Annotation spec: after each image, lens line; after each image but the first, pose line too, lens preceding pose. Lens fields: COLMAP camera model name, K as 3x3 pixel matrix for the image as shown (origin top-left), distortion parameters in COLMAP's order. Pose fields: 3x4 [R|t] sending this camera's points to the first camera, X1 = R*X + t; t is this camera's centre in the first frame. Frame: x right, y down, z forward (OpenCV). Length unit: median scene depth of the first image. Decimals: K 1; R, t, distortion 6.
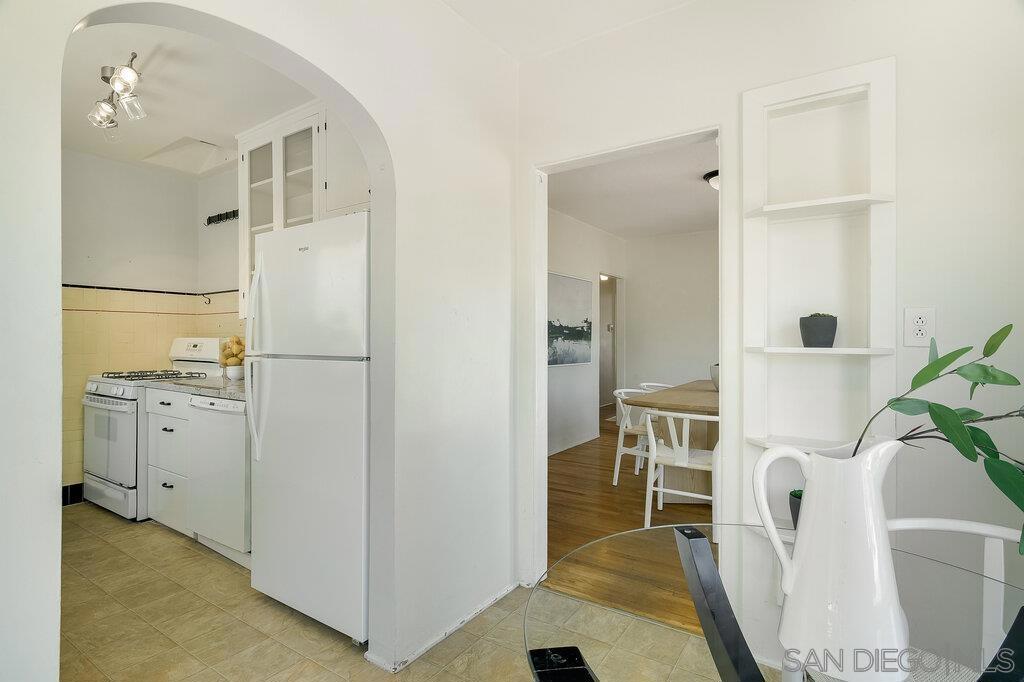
lens RADIAL K [[504.7, 0, 498.8], [0, 504.7, 343.1], [0, 0, 1]] dist [-0.001109, 0.000863]
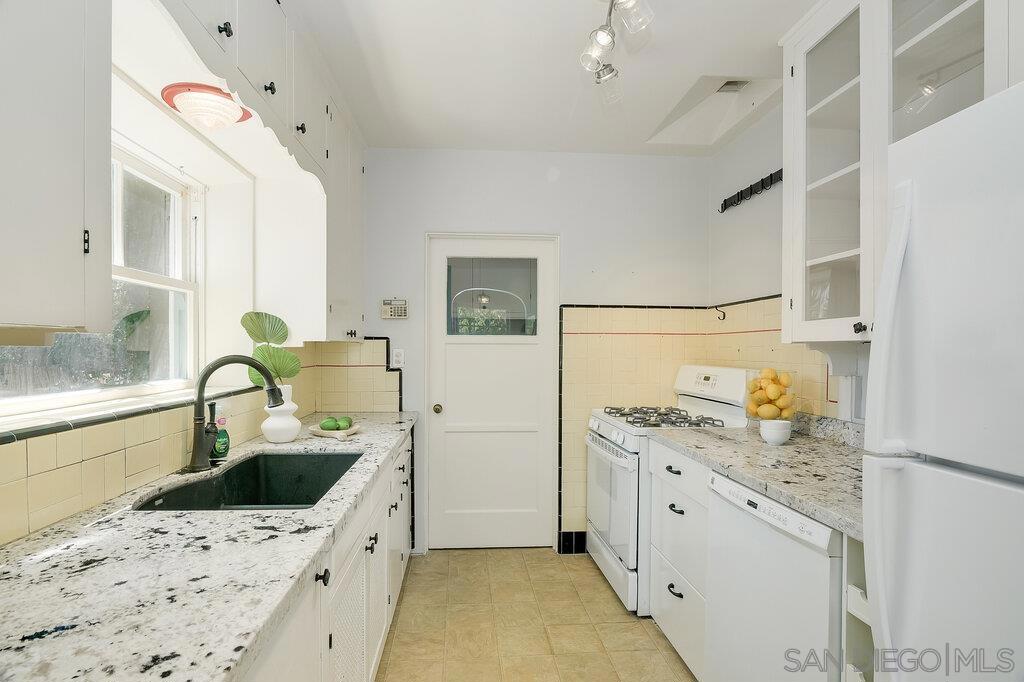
lens RADIAL K [[504.7, 0, 498.8], [0, 504.7, 343.1], [0, 0, 1]] dist [-0.001109, 0.000863]
pose [[0.624222, -0.003571, -0.781239, -0.246397], [-0.012511, 0.999816, -0.014566, -0.034567], [0.781147, 0.018866, 0.624062, 0.347014]]
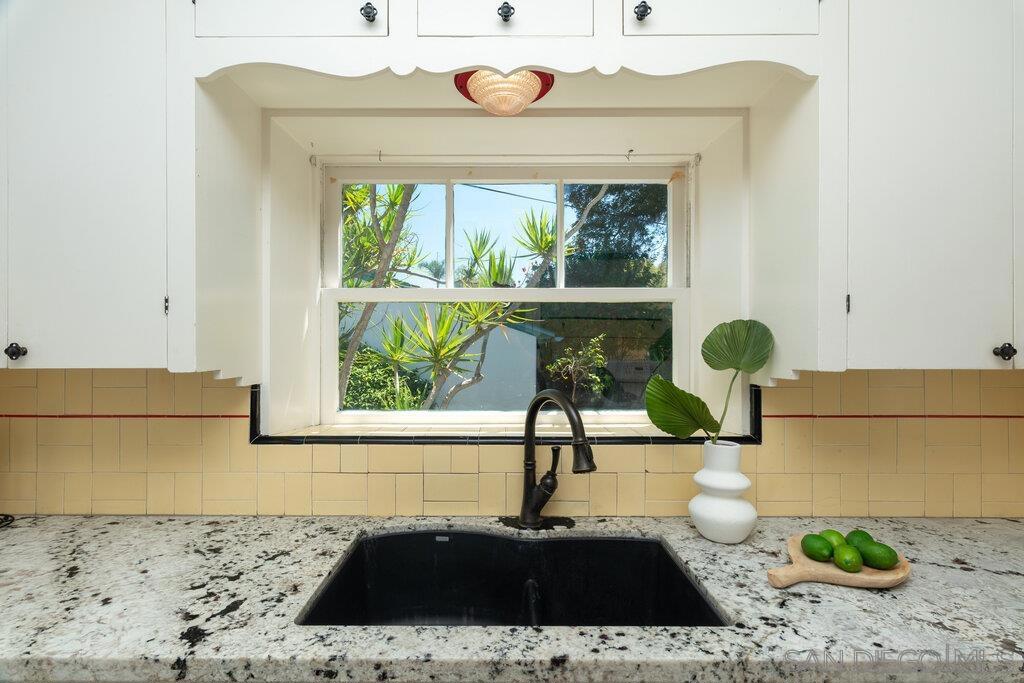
lens RADIAL K [[504.7, 0, 498.8], [0, 504.7, 343.6], [0, 0, 1]] dist [-0.001109, 0.000863]
pose [[-0.820848, 0.009519, -0.571067, -0.736976], [-0.003605, 0.999755, 0.021847, -0.089732], [0.571135, 0.019991, -0.820612, 0.970726]]
